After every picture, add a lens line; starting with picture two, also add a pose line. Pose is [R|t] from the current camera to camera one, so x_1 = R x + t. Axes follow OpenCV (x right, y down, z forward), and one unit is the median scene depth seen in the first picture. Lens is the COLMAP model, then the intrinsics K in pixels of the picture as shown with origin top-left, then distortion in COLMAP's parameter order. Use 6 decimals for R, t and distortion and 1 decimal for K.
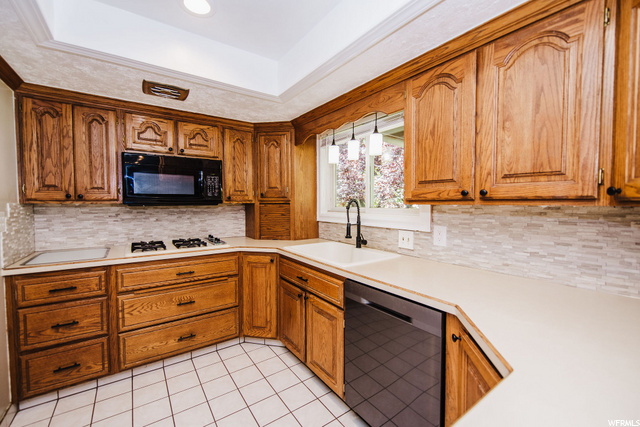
lens RADIAL K [[262.3, 0, 323.0], [0, 262.3, 213.1], [0, 0, 1]] dist [-0.000035, -0.002972]
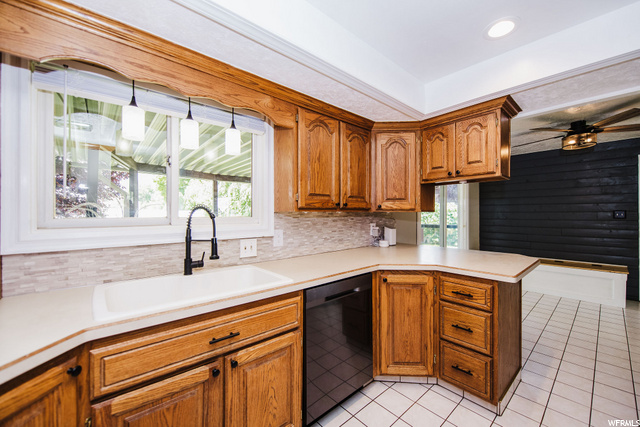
lens RADIAL K [[262.3, 0, 322.3], [0, 262.3, 212.8], [0, 0, 1]] dist [-0.000035, -0.002972]
pose [[-0.114947, 0.002072, 0.993370, -0.706285], [0.044234, 0.999017, 0.003035, -0.021892], [-0.992386, 0.044290, -0.114925, 0.857207]]
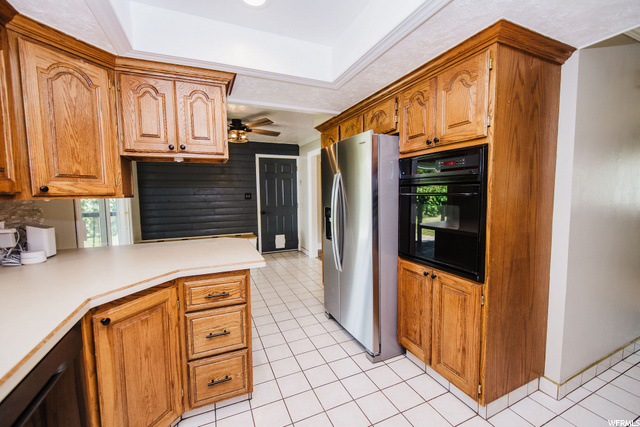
lens RADIAL K [[262.3, 0, 316.7], [0, 262.3, 212.5], [0, 0, 1]] dist [-0.000035, -0.002972]
pose [[-0.979774, -0.006471, 0.200003, -0.292125], [0.018112, 0.992507, 0.120842, -0.044910], [-0.199287, 0.122020, -0.972315, 0.942515]]
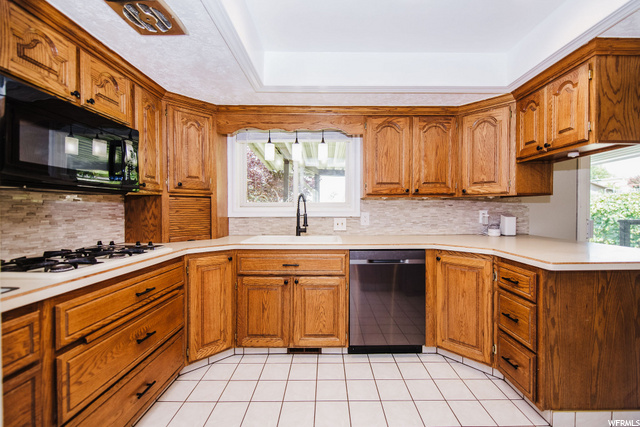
lens RADIAL K [[262.3, 0, 323.6], [0, 262.3, 214.2], [0, 0, 1]] dist [-0.000035, -0.002972]
pose [[0.583438, -0.012912, 0.812055, -0.886108], [0.034702, 0.999357, -0.009042, 0.059375], [-0.811416, 0.033455, 0.583510, 0.265745]]
